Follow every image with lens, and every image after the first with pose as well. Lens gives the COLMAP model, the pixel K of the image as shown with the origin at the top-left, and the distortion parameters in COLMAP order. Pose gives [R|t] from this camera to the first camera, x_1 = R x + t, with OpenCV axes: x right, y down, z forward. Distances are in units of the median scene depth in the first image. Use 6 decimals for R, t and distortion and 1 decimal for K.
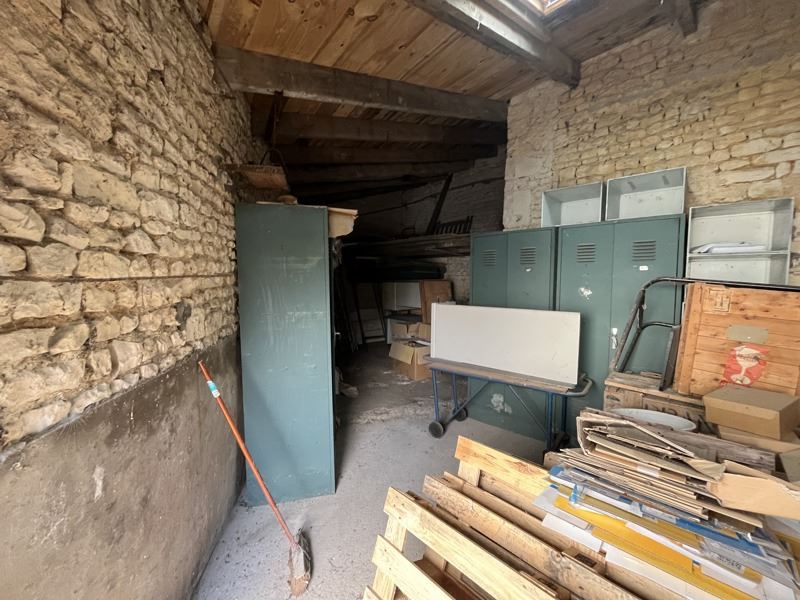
lens RADIAL K [[321.6, 0, 397.9], [0, 321.6, 300.1], [0, 0, 1]] dist [-0.004581, -0.000740]
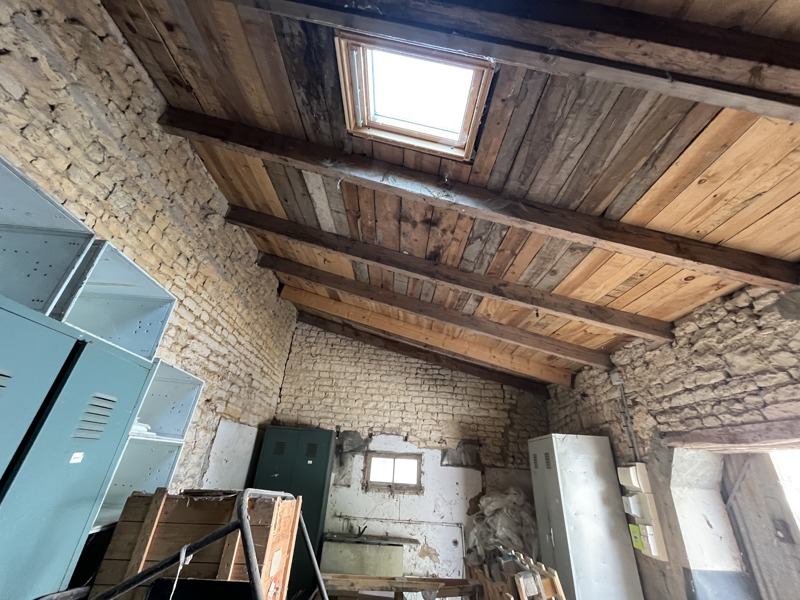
lens RADIAL K [[321.6, 0, 399.4], [0, 321.6, 298.6], [0, 0, 1]] dist [-0.004581, -0.000740]
pose [[-0.733531, 0.265088, 0.625828, 0.068624], [-0.023452, 0.910380, -0.413108, -0.097332], [-0.679251, -0.317705, -0.661575, 0.795874]]
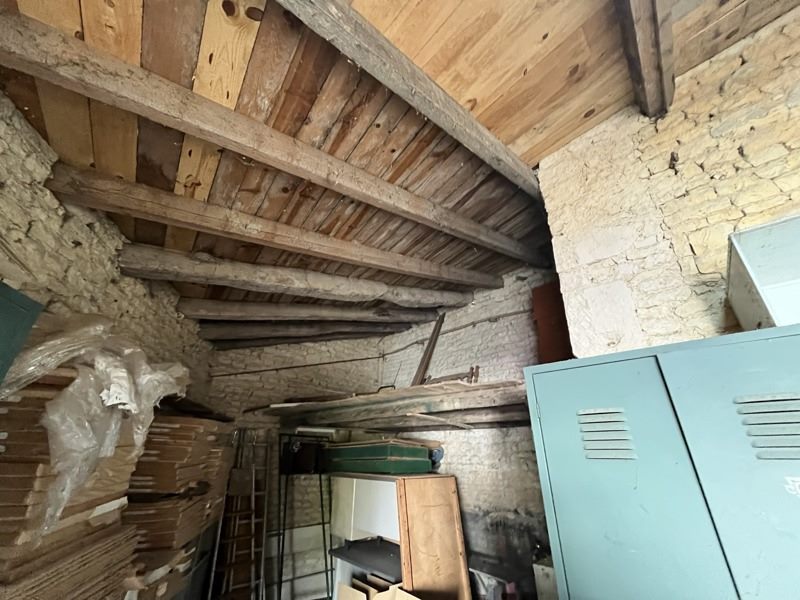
lens RADIAL K [[321.6, 0, 399.8], [0, 321.6, 300.7], [0, 0, 1]] dist [-0.004581, -0.000740]
pose [[0.998772, 0.032341, 0.037520, 0.072935], [-0.009540, 0.868859, -0.494967, -0.089030], [-0.048607, 0.494002, 0.868101, 0.686254]]
